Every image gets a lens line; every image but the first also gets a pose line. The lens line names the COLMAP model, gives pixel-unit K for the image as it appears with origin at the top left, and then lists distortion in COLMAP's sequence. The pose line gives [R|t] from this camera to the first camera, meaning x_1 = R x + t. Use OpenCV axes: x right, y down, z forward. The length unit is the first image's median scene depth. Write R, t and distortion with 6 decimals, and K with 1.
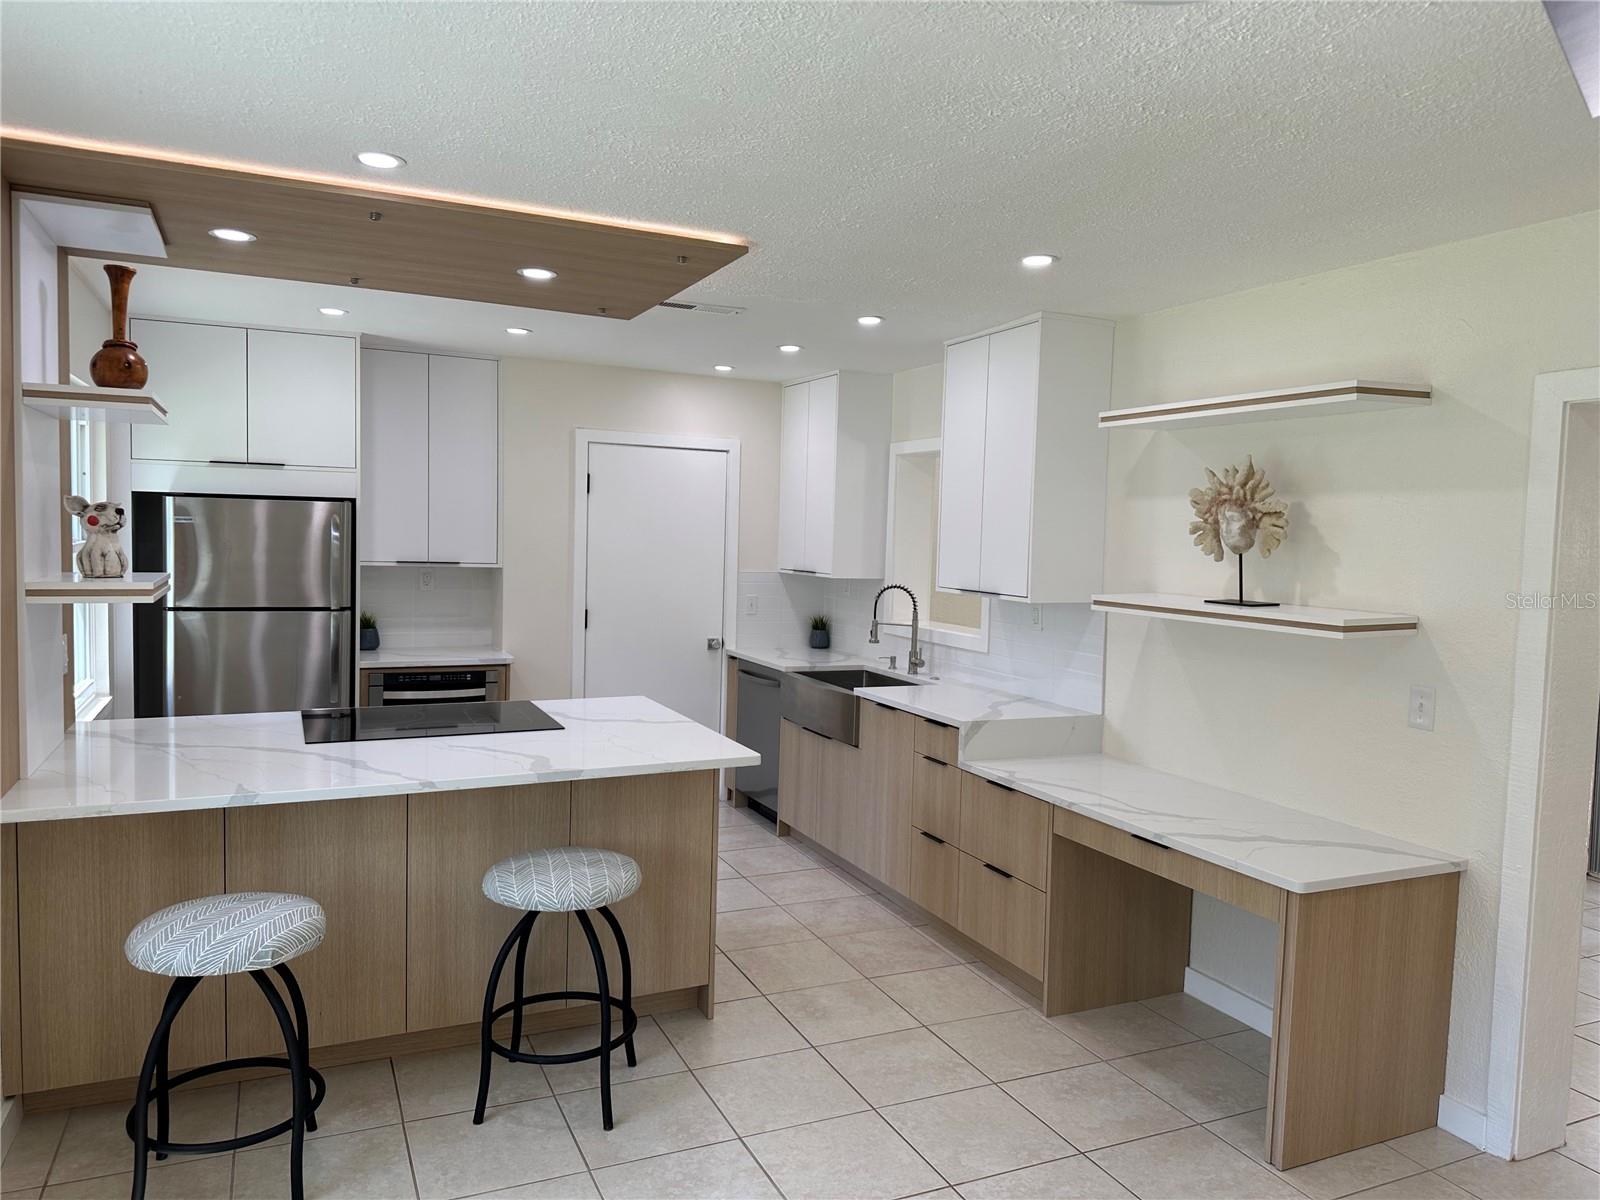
lens RADIAL K [[1123.9, 0, 799.1], [0, 1123.9, 599.1], [0, 0, 1]] dist [0.094259, -0.005568]
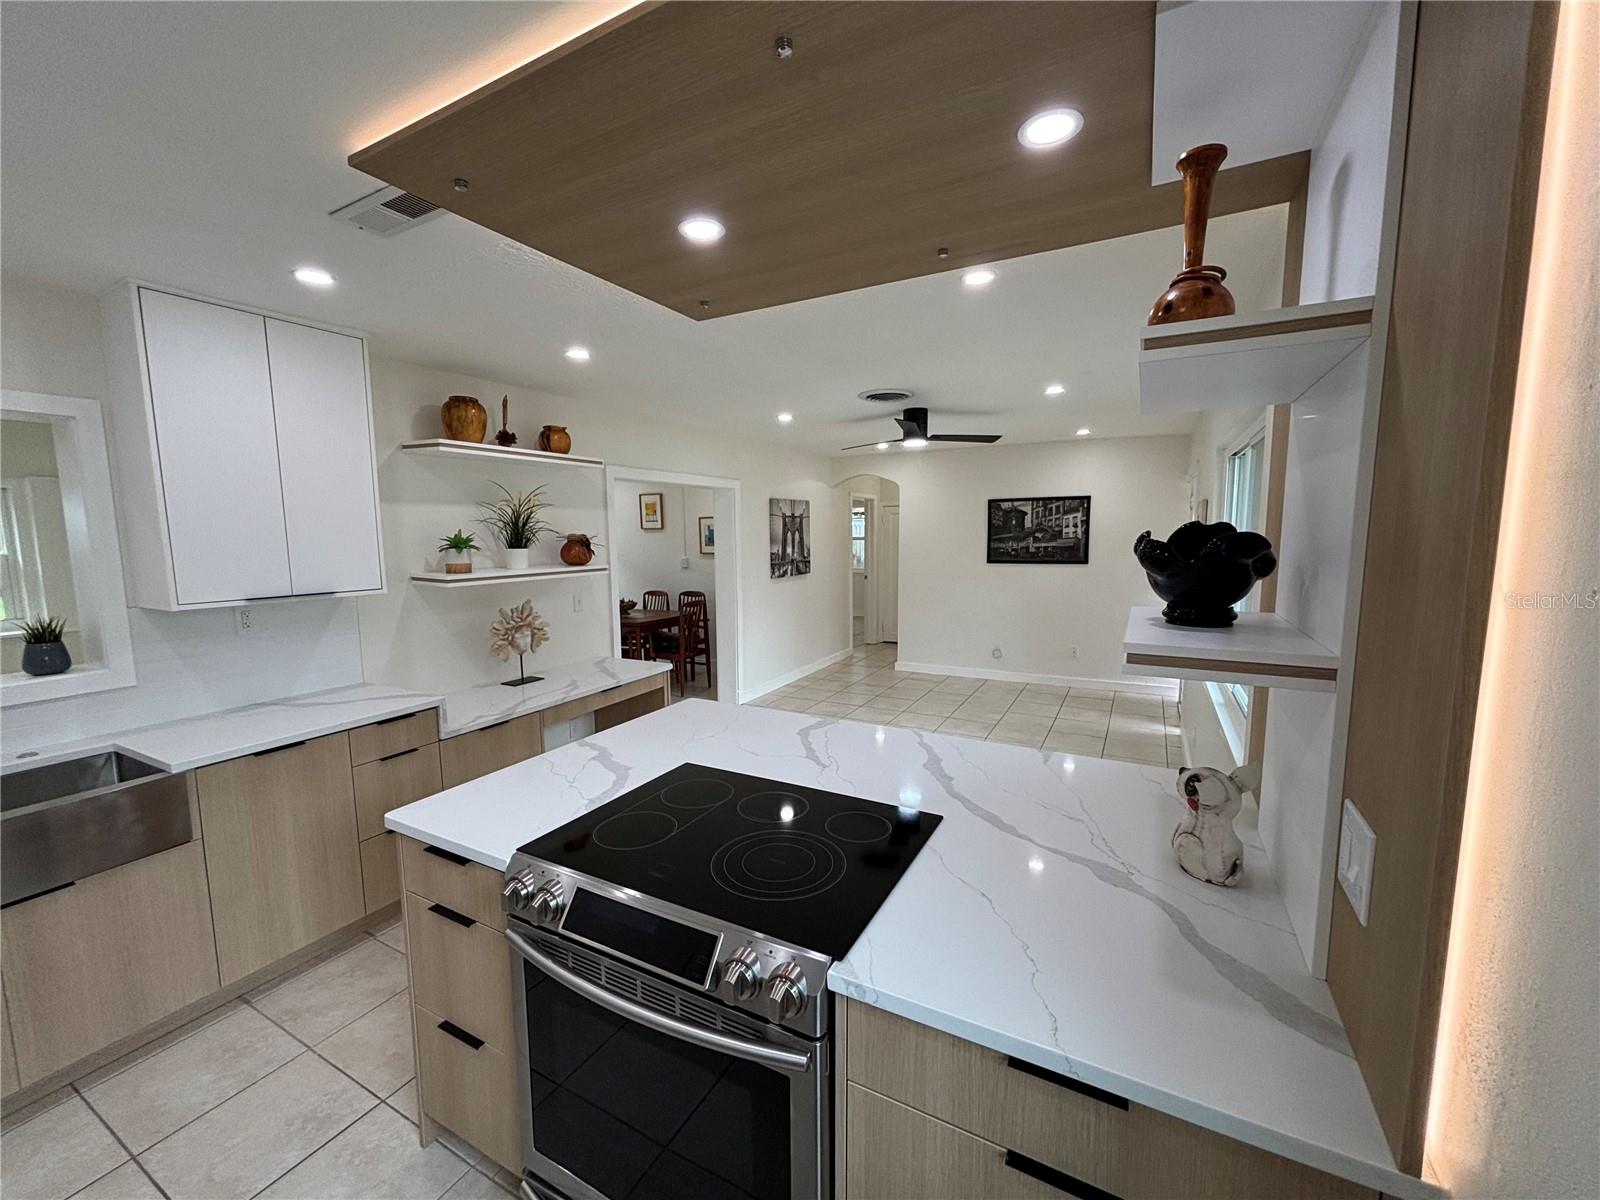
lens RADIAL K [[642.3, 0, 796.7], [0, 642.3, 604.2], [0, 0, 1]] dist [0.003828, -0.000810]
pose [[-0.601806, -0.114402, 0.790406, -0.575671], [0.042534, 0.983691, 0.174763, -0.083741], [-0.797509, 0.138793, -0.587126, 1.086951]]
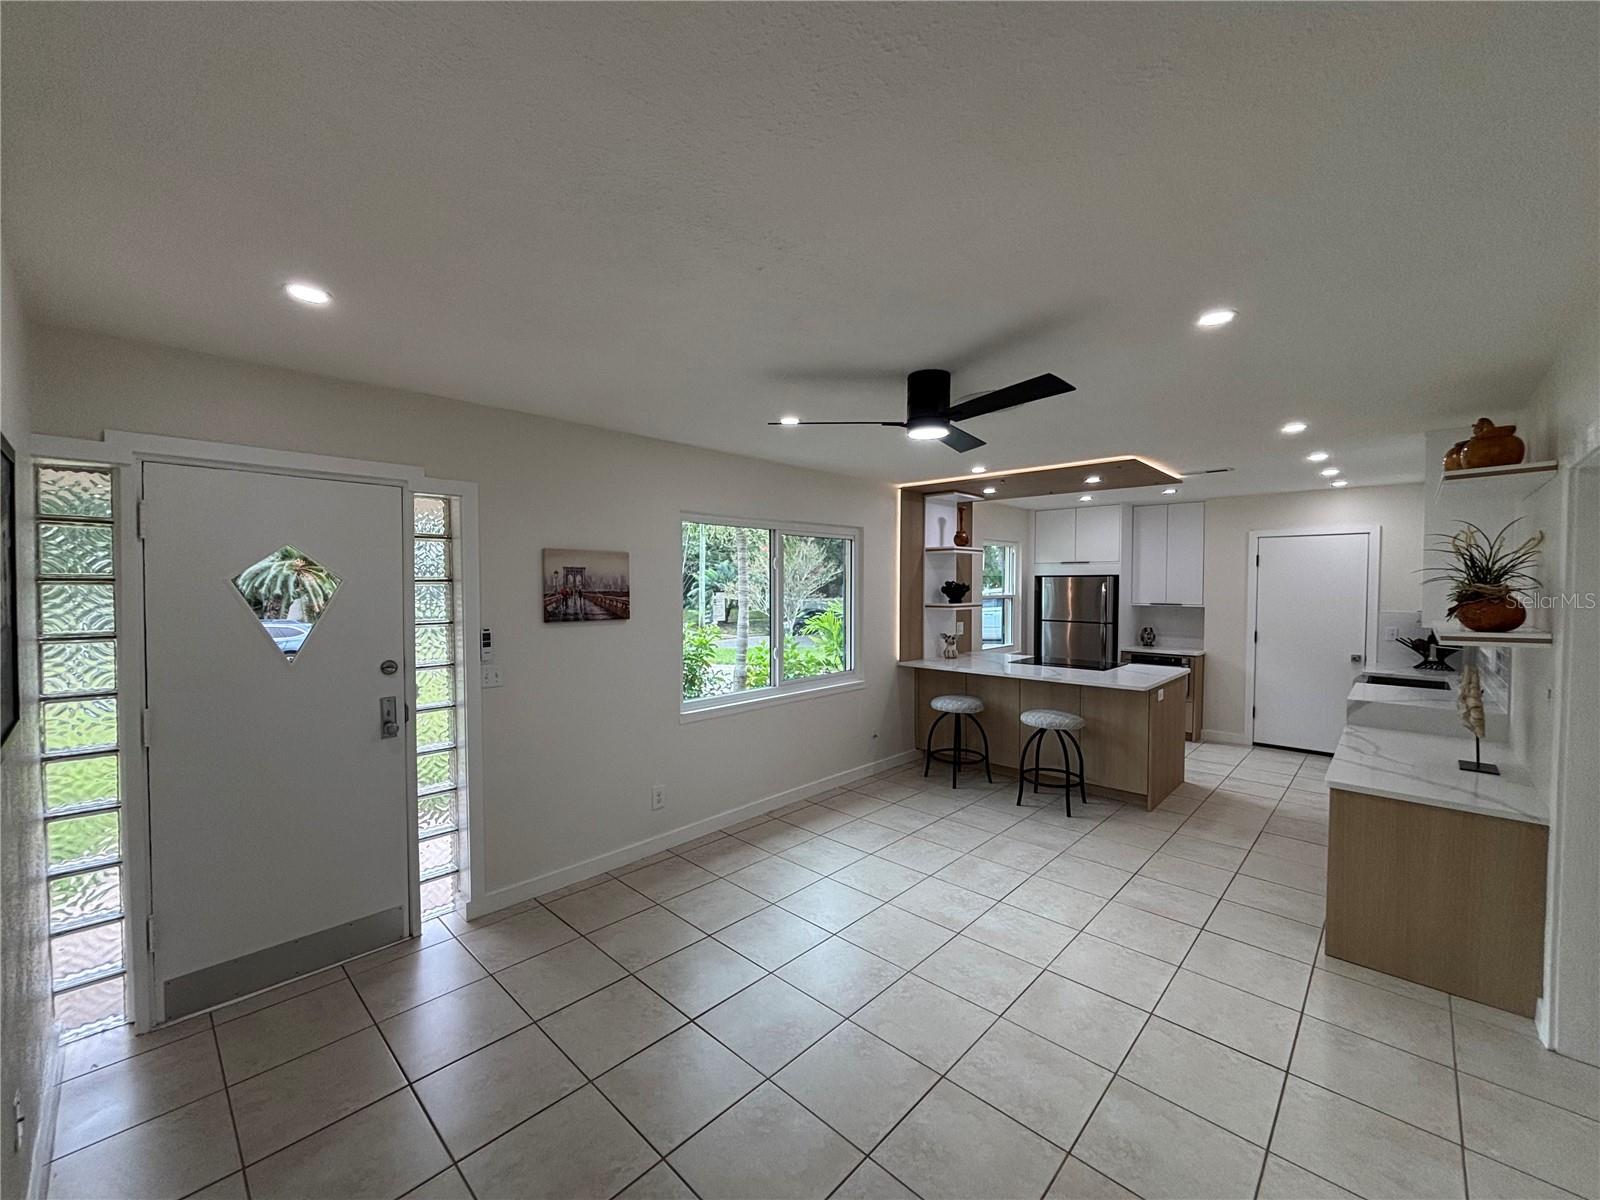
lens RADIAL K [[642.3, 0, 801.8], [0, 642.3, 606.5], [0, 0, 1]] dist [0.003828, -0.000810]
pose [[0.377393, 0.005318, -0.926038, 0.700178], [-0.048841, 0.998706, -0.014169, 0.028392], [0.924765, 0.050576, 0.377164, -0.068406]]
